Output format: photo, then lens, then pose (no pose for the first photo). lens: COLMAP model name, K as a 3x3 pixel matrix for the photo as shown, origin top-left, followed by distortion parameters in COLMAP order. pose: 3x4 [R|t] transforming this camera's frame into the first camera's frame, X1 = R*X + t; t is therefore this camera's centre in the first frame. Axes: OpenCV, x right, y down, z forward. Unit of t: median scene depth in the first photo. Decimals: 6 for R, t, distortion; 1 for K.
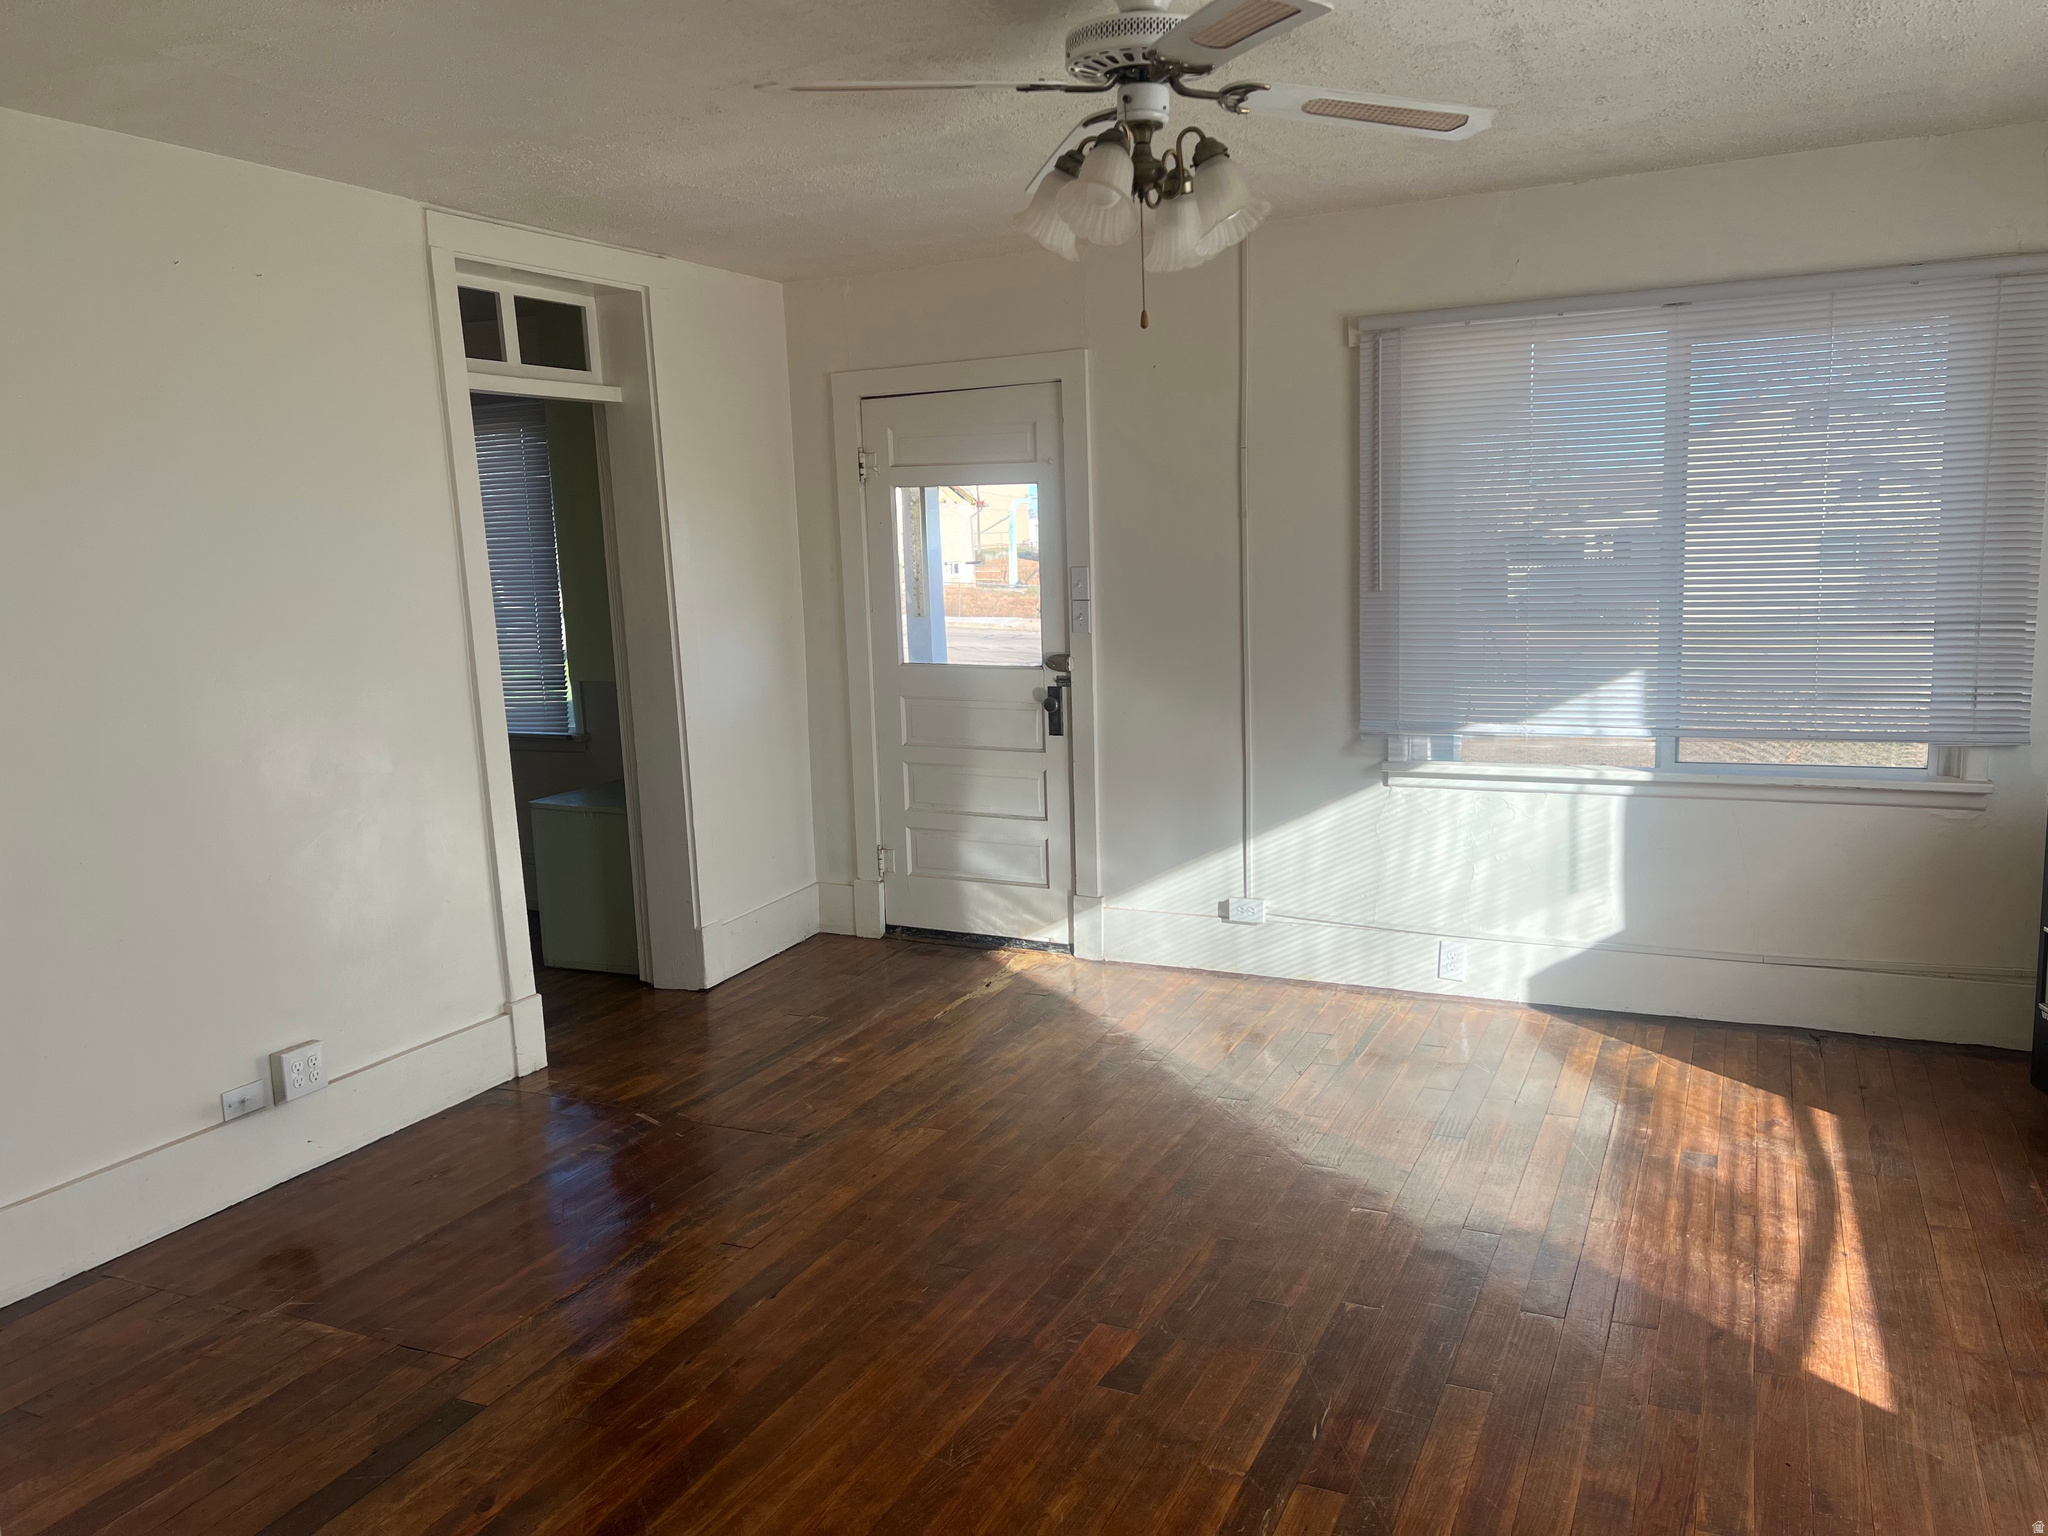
lens RADIAL K [[1557.7, 0, 1033.9], [0, 1557.7, 739.6], [0, 0, 1]] dist [0.073085, -0.083865]
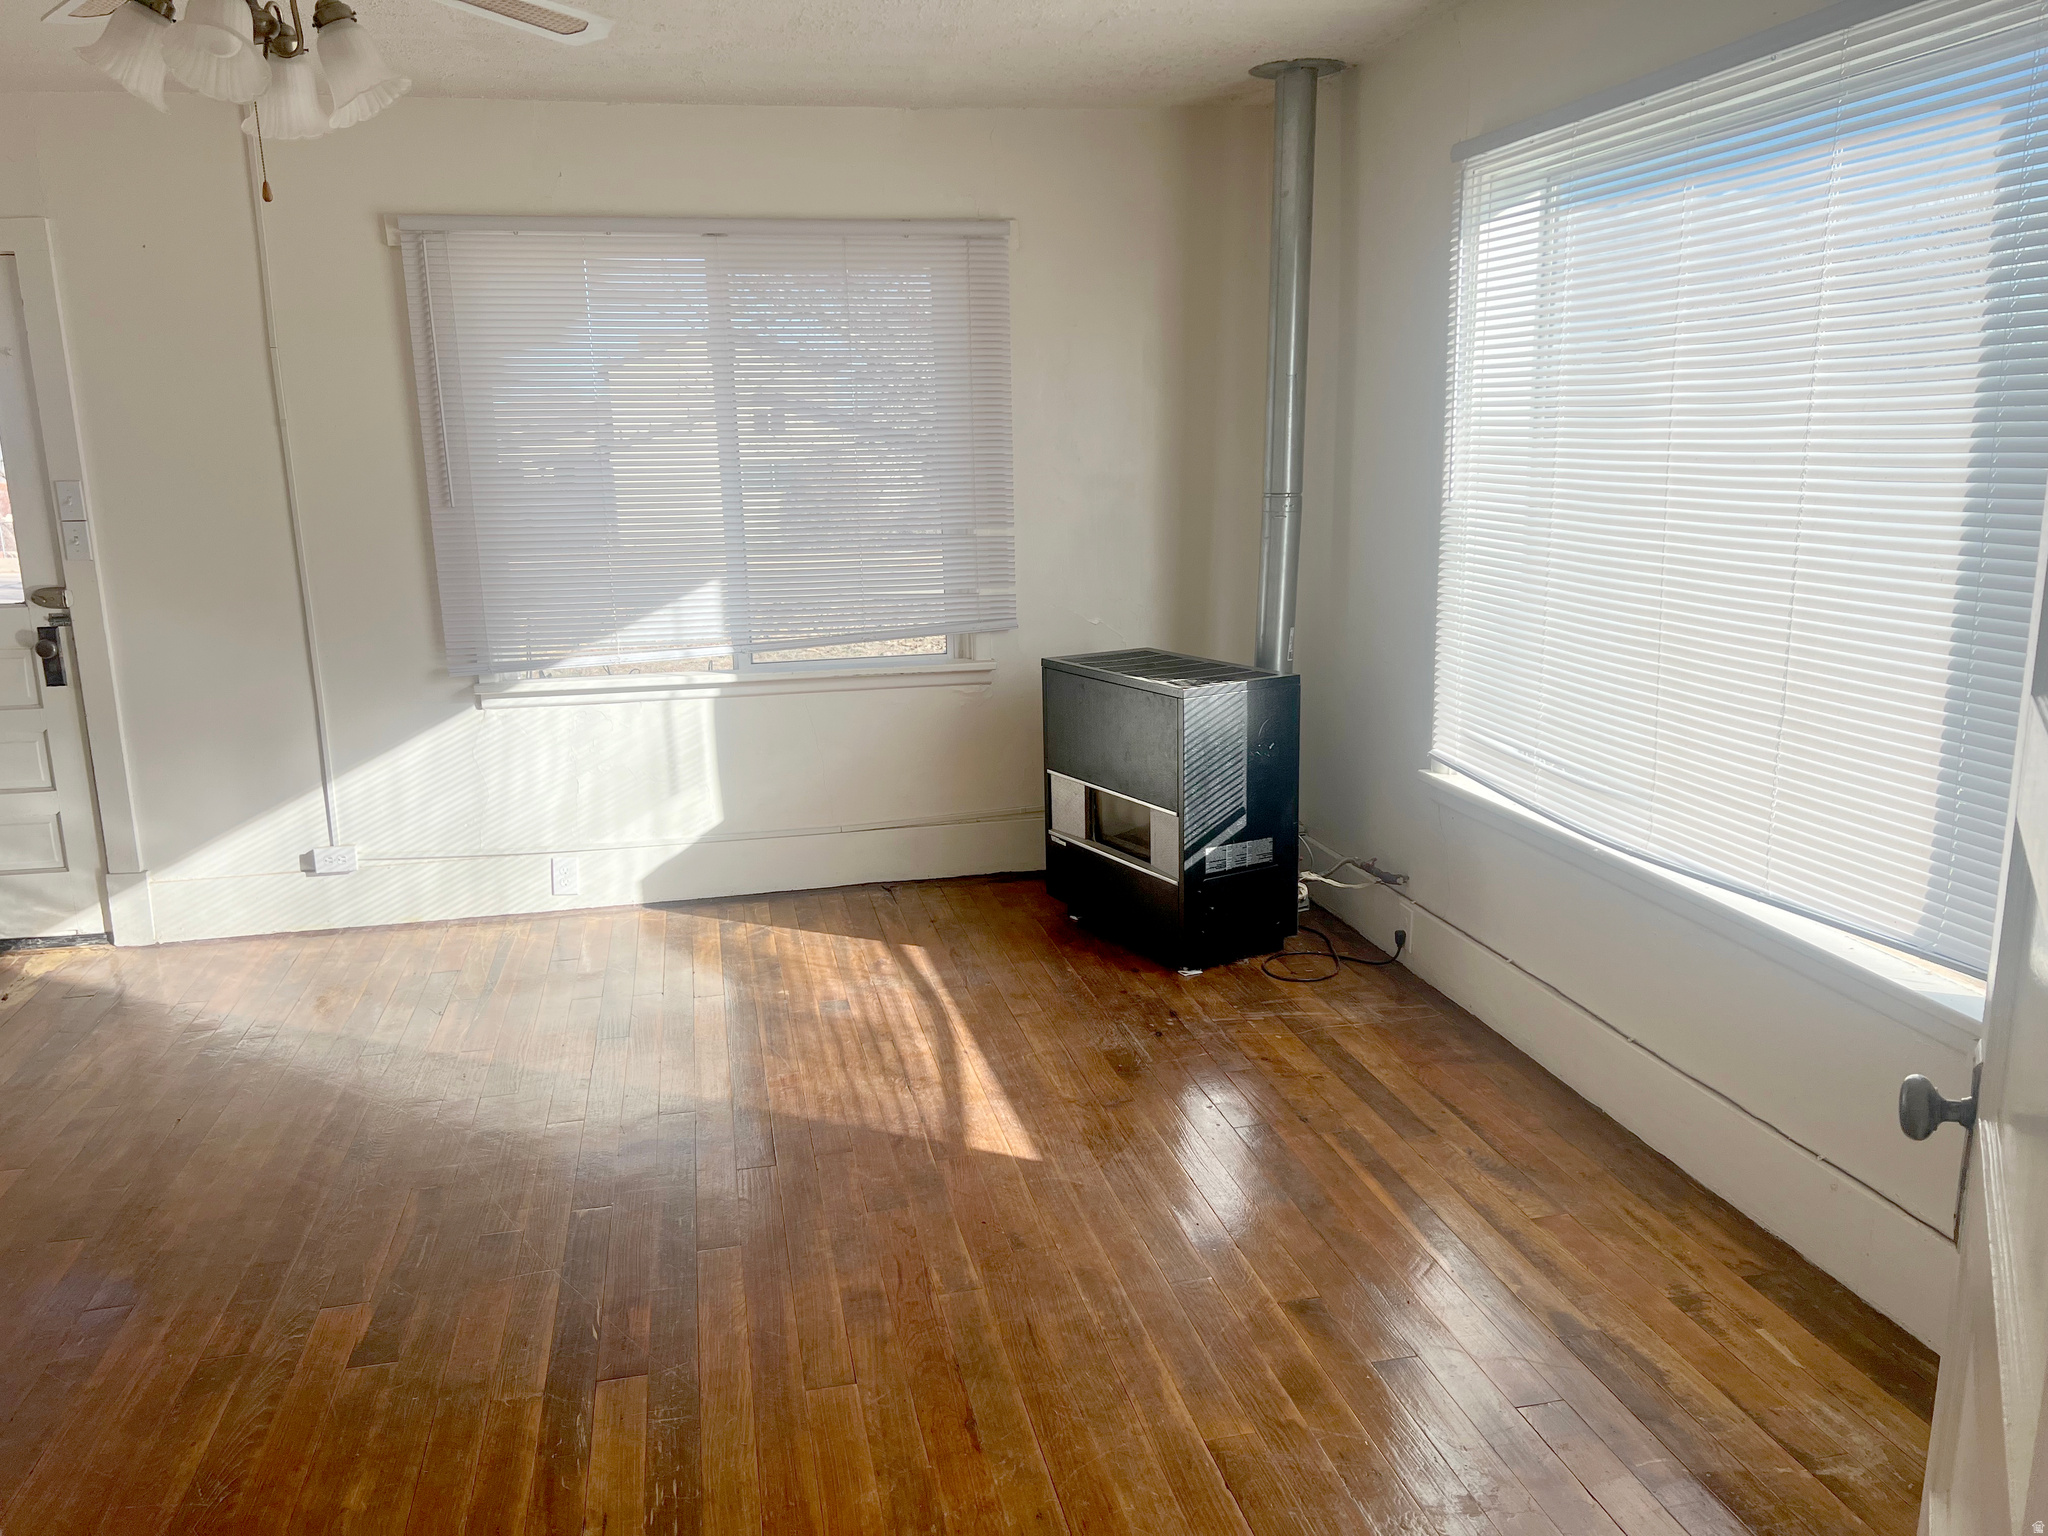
lens RADIAL K [[1557.7, 0, 1033.9], [0, 1557.7, 739.6], [0, 0, 1]] dist [0.073085, -0.083865]
pose [[0.795888, -0.103487, 0.596534, -0.098510], [0.076465, 0.994575, 0.070521, 0.006385], [-0.600596, -0.010513, 0.799484, 0.015011]]
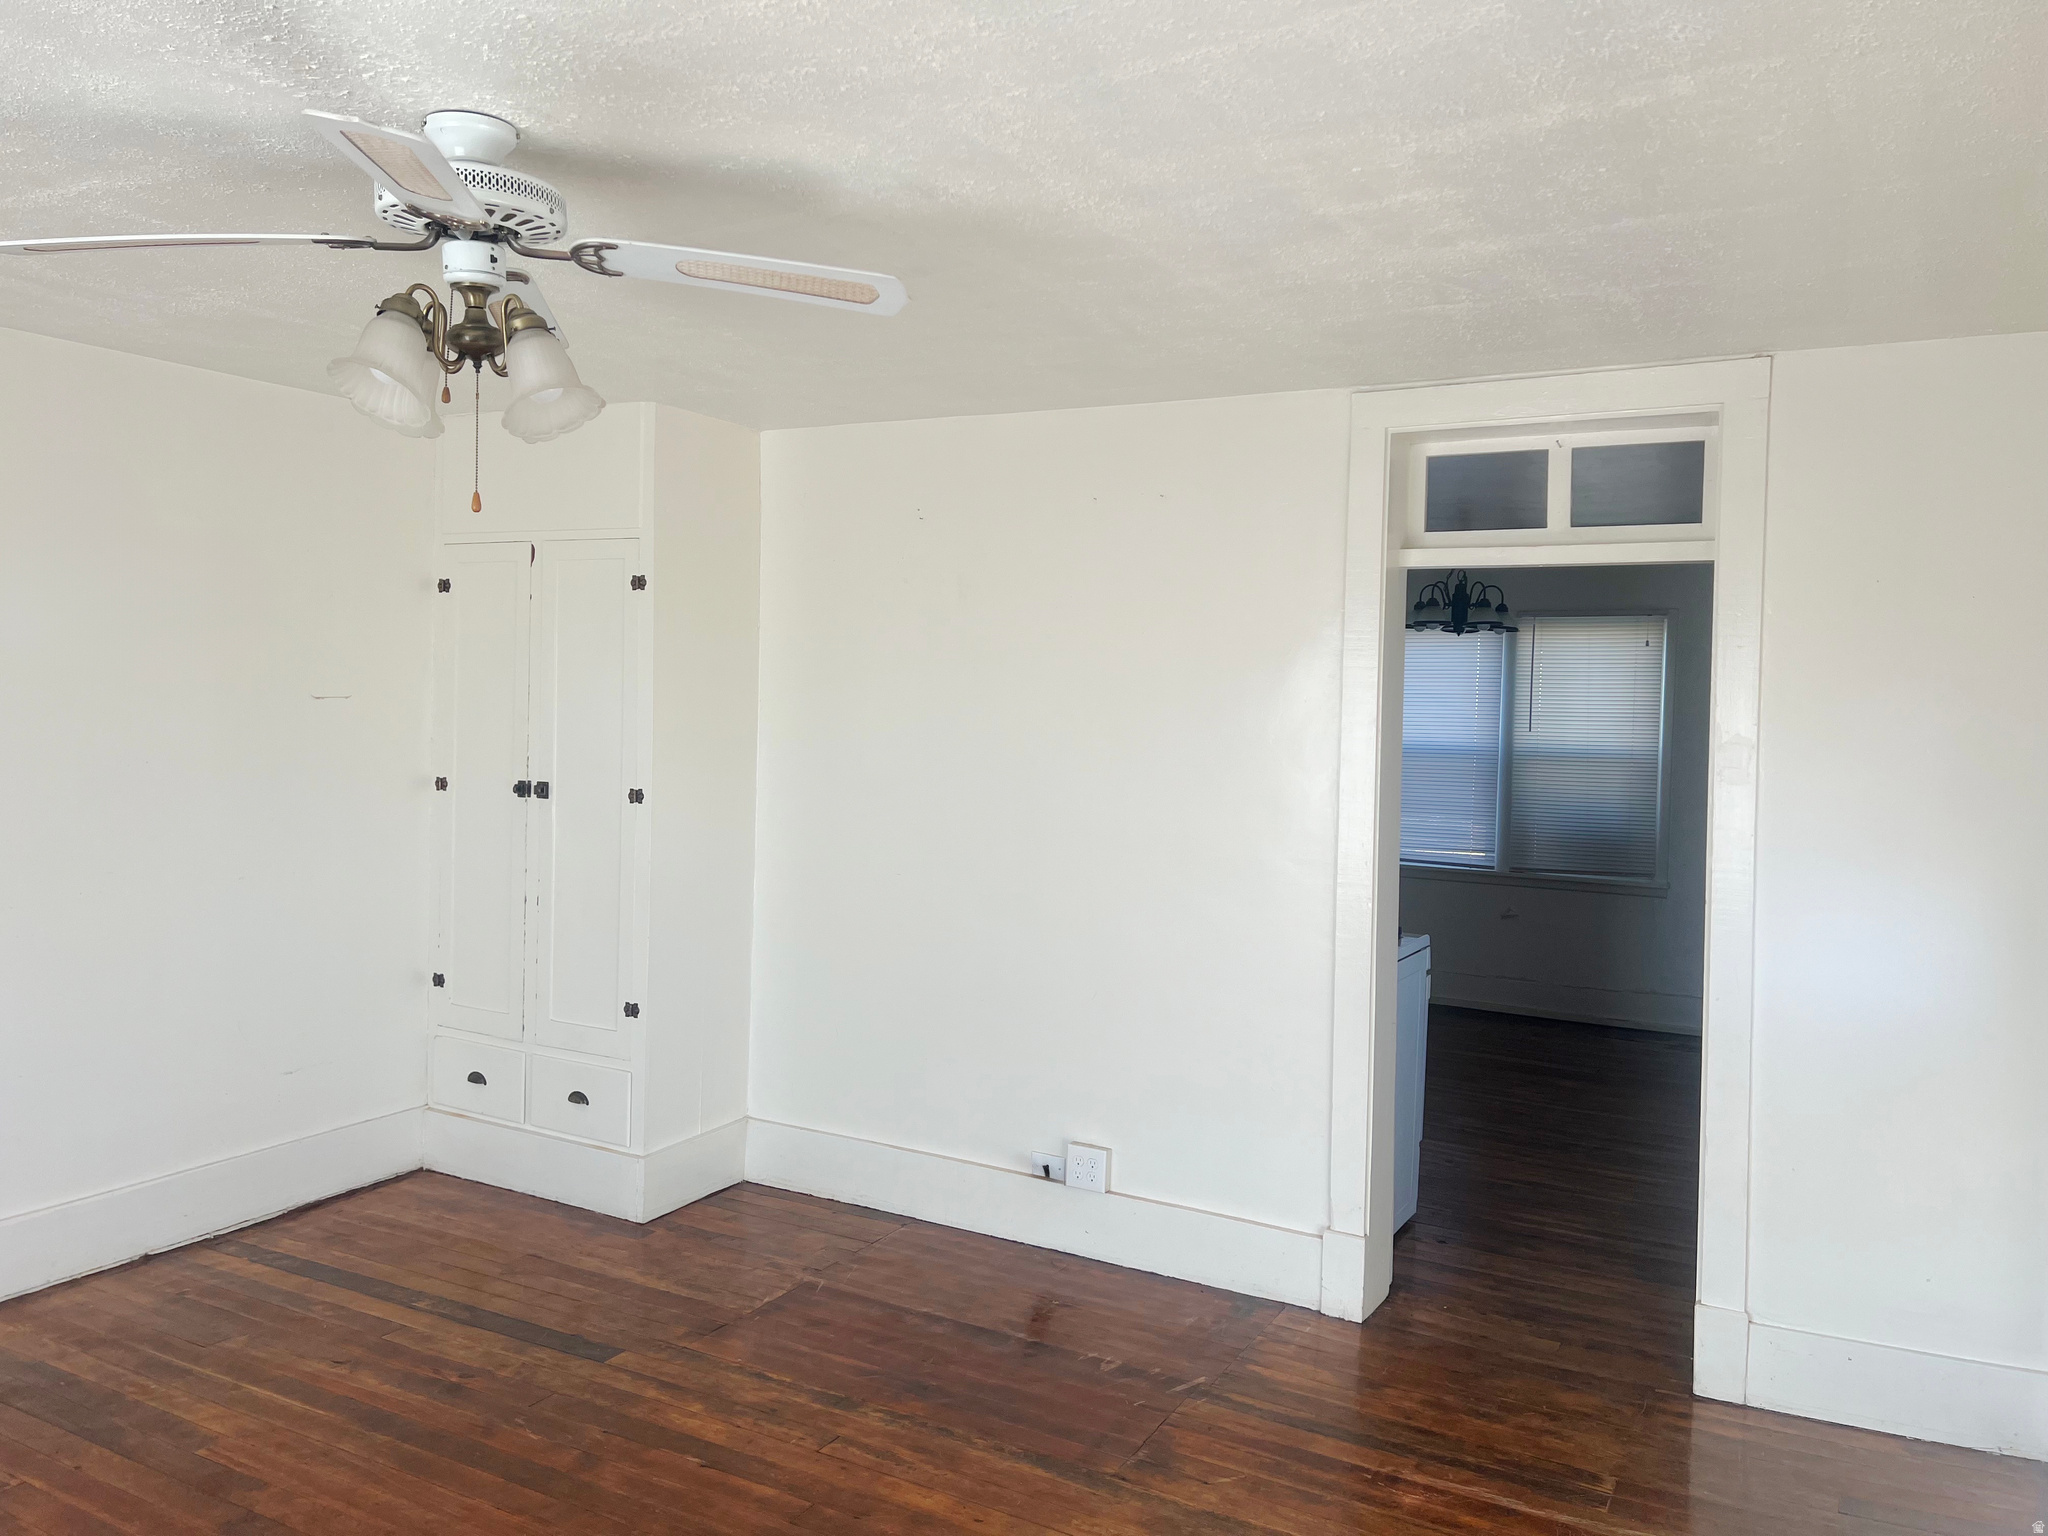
lens RADIAL K [[1514.6, 0, 1029.6], [0, 1514.6, 763.3], [0, 0, 1]] dist [0.067554, -0.067128]
pose [[-0.059519, 0.076971, -0.995255, 0.589930], [-0.155349, 0.984161, 0.085403, -0.162003], [0.986065, 0.159695, -0.046619, 0.895878]]
